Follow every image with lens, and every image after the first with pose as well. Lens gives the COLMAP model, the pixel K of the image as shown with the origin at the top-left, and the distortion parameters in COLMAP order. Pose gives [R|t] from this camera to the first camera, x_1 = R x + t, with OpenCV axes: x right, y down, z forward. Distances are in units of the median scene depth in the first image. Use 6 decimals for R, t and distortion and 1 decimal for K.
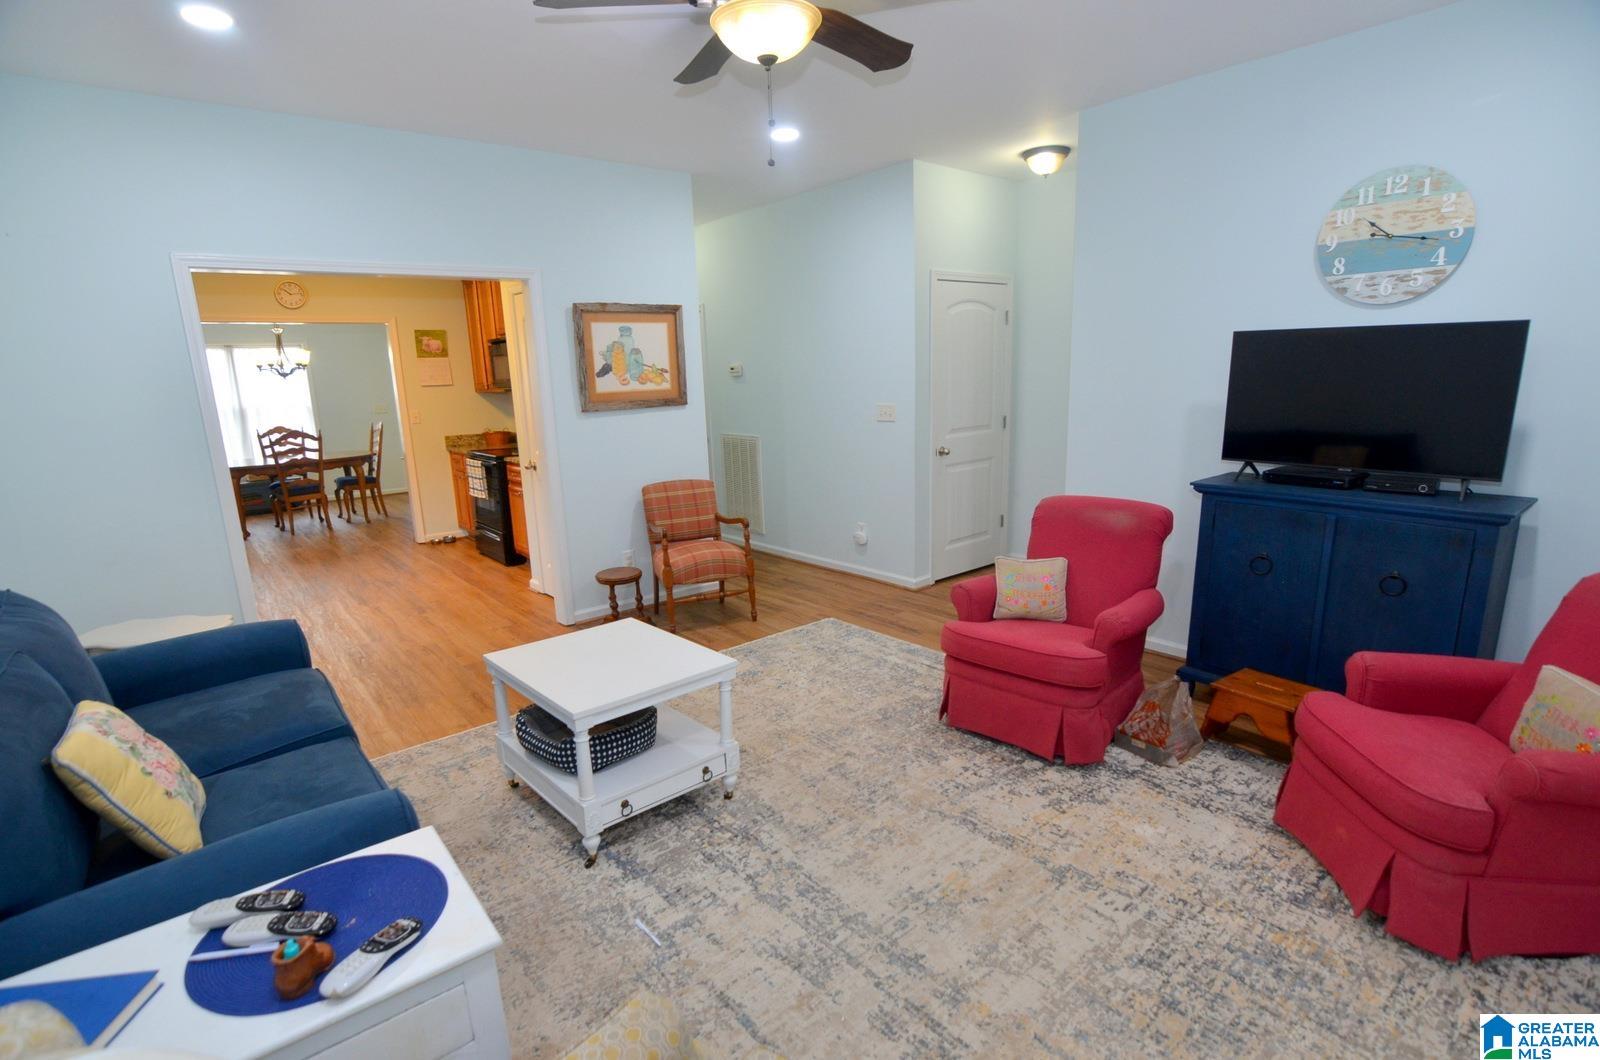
lens RADIAL K [[776.7, 0, 799.7], [0, 776.7, 544.3], [0, 0, 1]] dist [-0.030579, 0.009058]
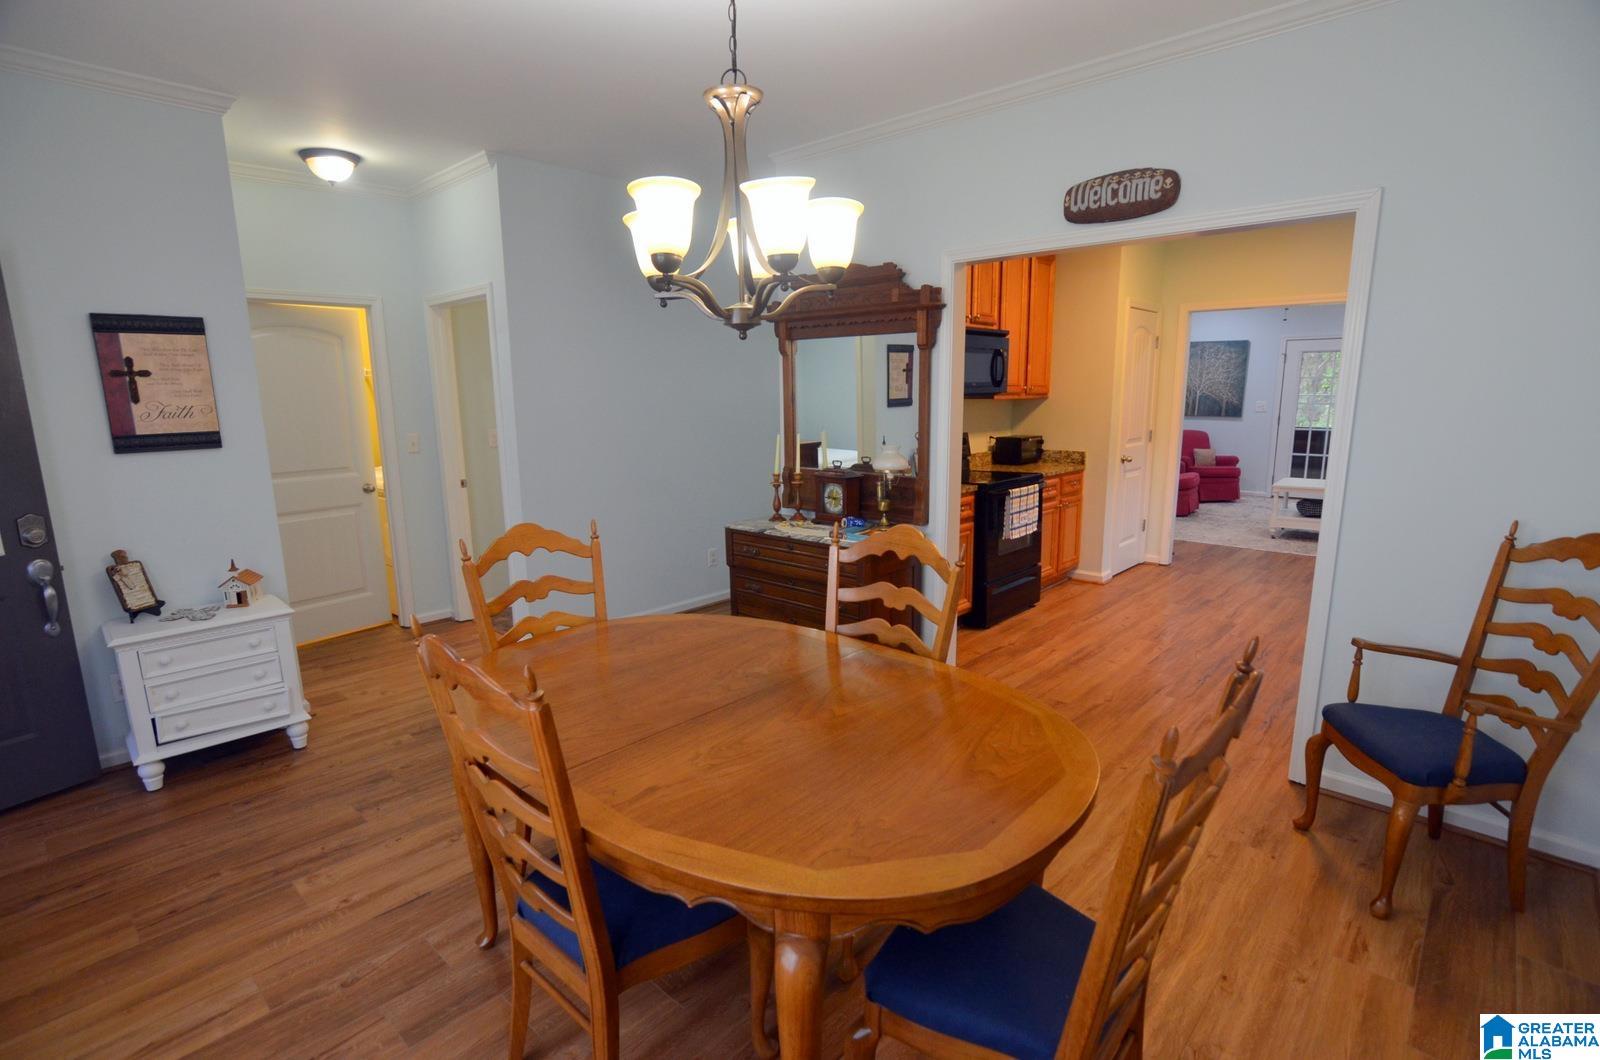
lens RADIAL K [[776.7, 0, 799.7], [0, 776.7, 544.3], [0, 0, 1]] dist [-0.030579, 0.009058]
pose [[-0.136325, -0.161935, 0.977340, -1.567899], [0.234662, 0.953195, 0.190666, -0.345514], [-0.962470, 0.255337, -0.091944, 1.779675]]
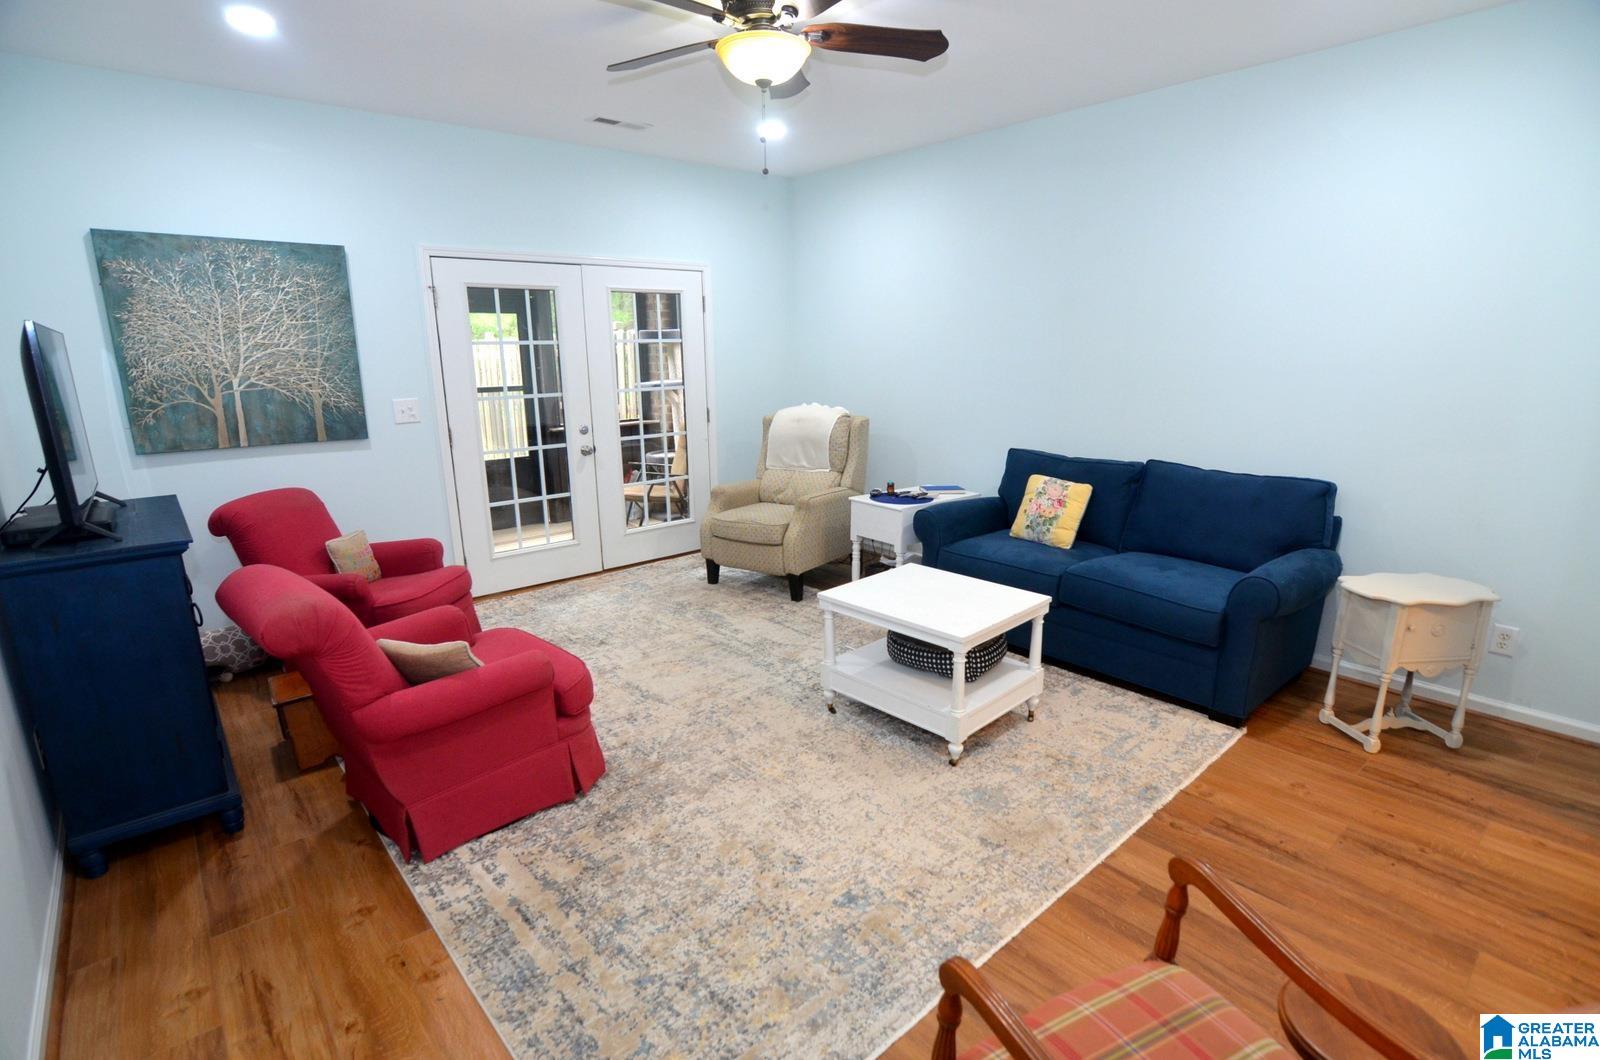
lens RADIAL K [[776.7, 0, 799.7], [0, 776.7, 544.3], [0, 0, 1]] dist [-0.030579, 0.009058]
pose [[-0.998796, 0.046923, -0.014333, -0.022655], [0.035258, 0.889606, 0.455366, -0.260380], [0.034118, 0.454313, -0.890189, 1.147763]]
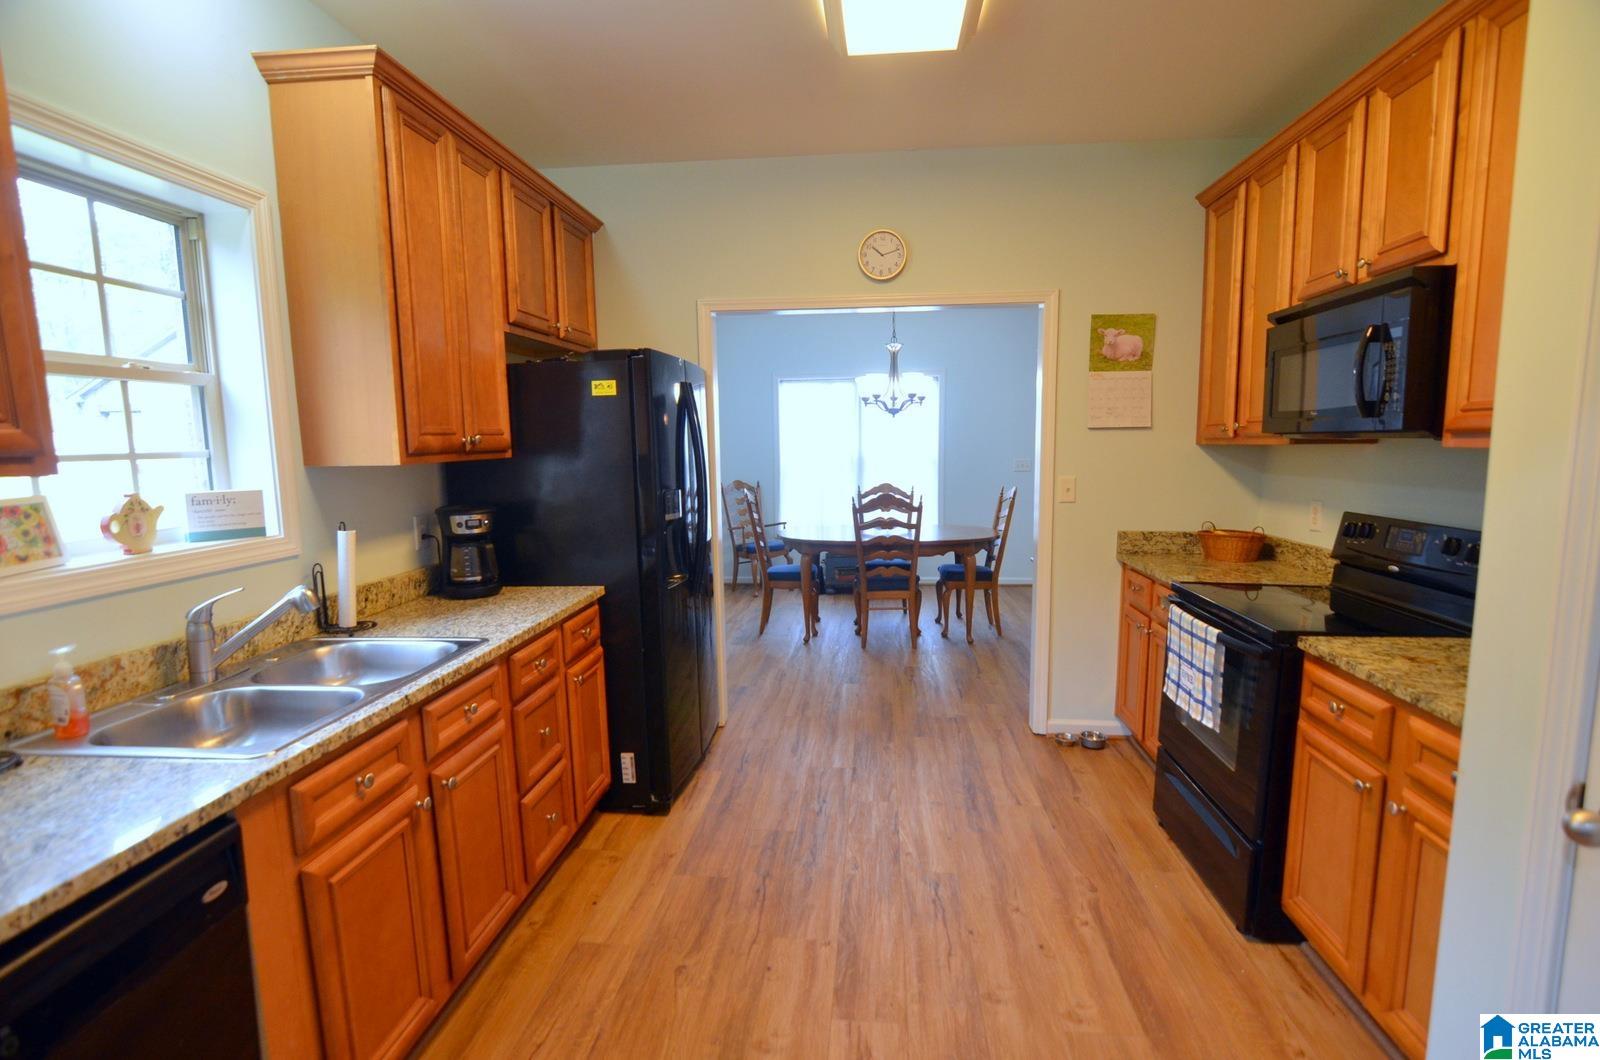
lens RADIAL K [[776.7, 0, 799.7], [0, 776.7, 544.3], [0, 0, 1]] dist [-0.030579, 0.009058]
pose [[0.703437, 0.113349, -0.701661, -0.405663], [-0.164329, 0.986391, -0.005400, -0.151386], [0.691500, 0.119101, 0.712490, 0.808210]]
